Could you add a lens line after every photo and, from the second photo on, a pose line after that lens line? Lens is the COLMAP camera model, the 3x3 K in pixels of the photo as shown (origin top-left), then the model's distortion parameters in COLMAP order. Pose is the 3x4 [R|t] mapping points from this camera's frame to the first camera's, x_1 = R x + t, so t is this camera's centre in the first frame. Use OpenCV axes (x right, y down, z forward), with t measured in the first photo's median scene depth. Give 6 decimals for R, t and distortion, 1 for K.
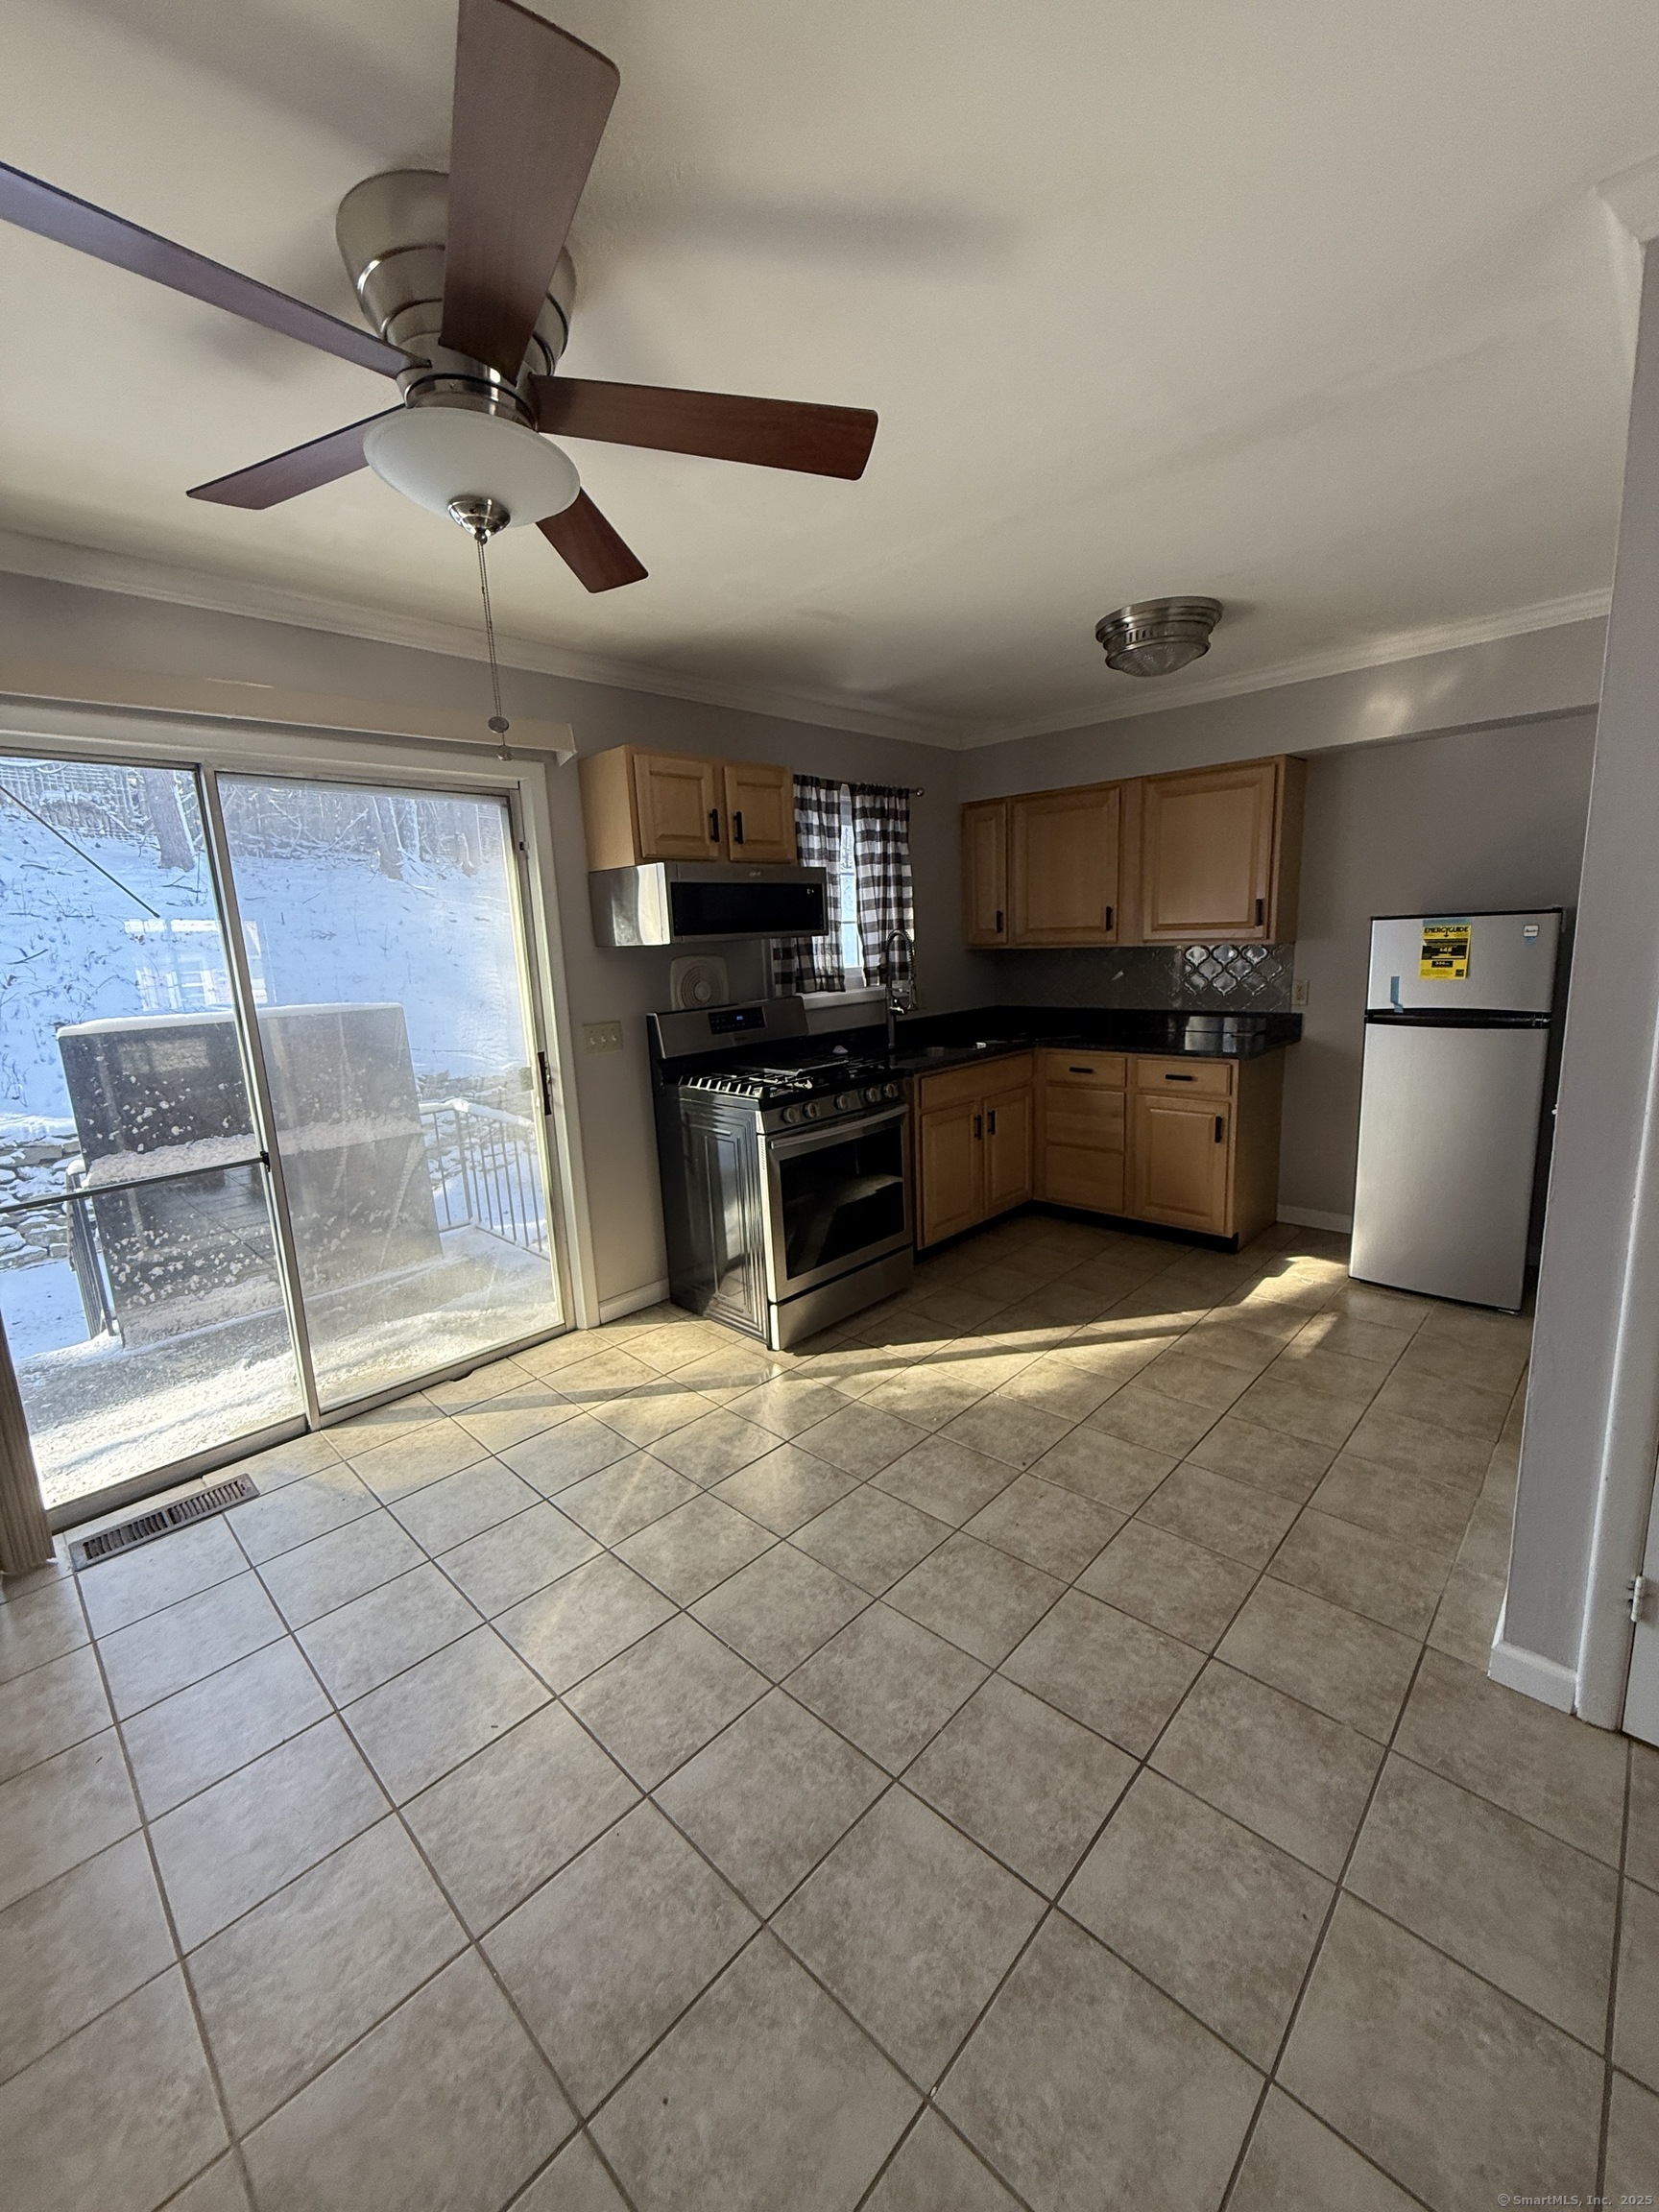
lens RADIAL K [[877.8, 0, 835.2], [0, 877.8, 1101.1], [0, 0, 1]] dist [-0.000997, 0.000275]
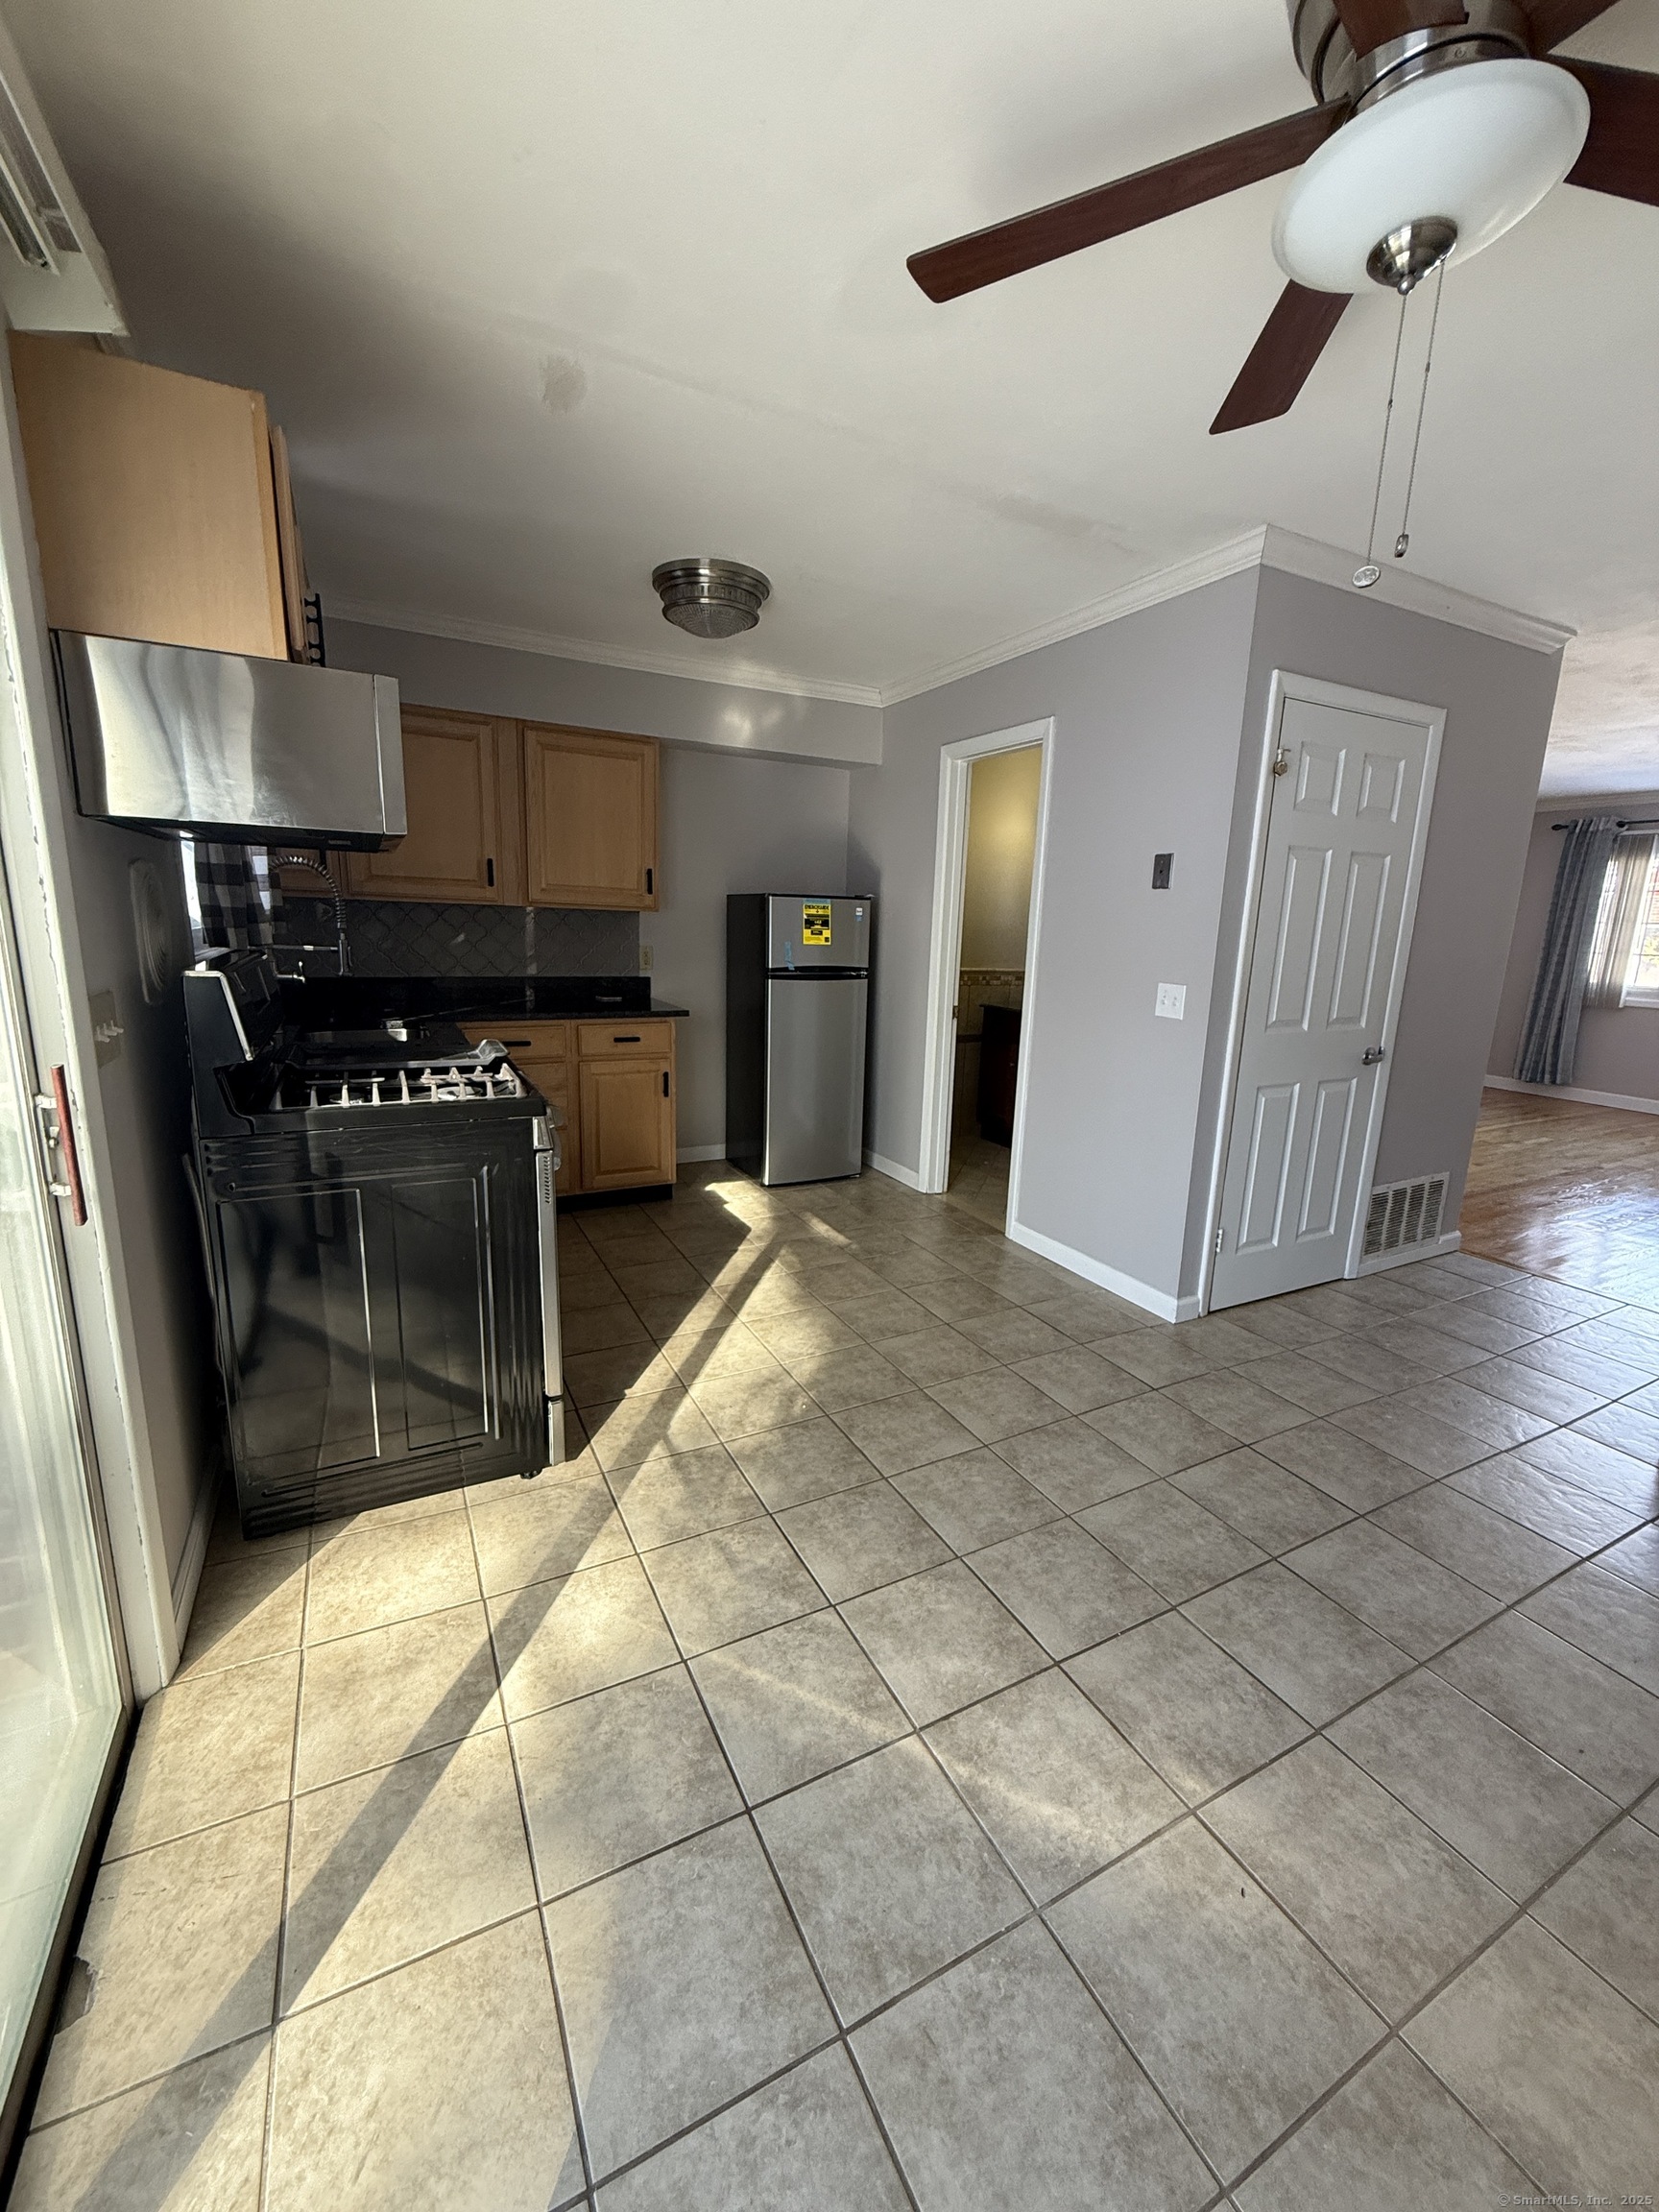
lens RADIAL K [[877.8, 0, 828.0], [0, 877.8, 1099.0], [0, 0, 1]] dist [-0.000997, 0.000275]
pose [[0.321440, -0.137091, 0.936954, -0.632969], [0.130487, 0.986438, 0.099565, -0.038286], [-0.937896, 0.090256, 0.334969, 0.585790]]
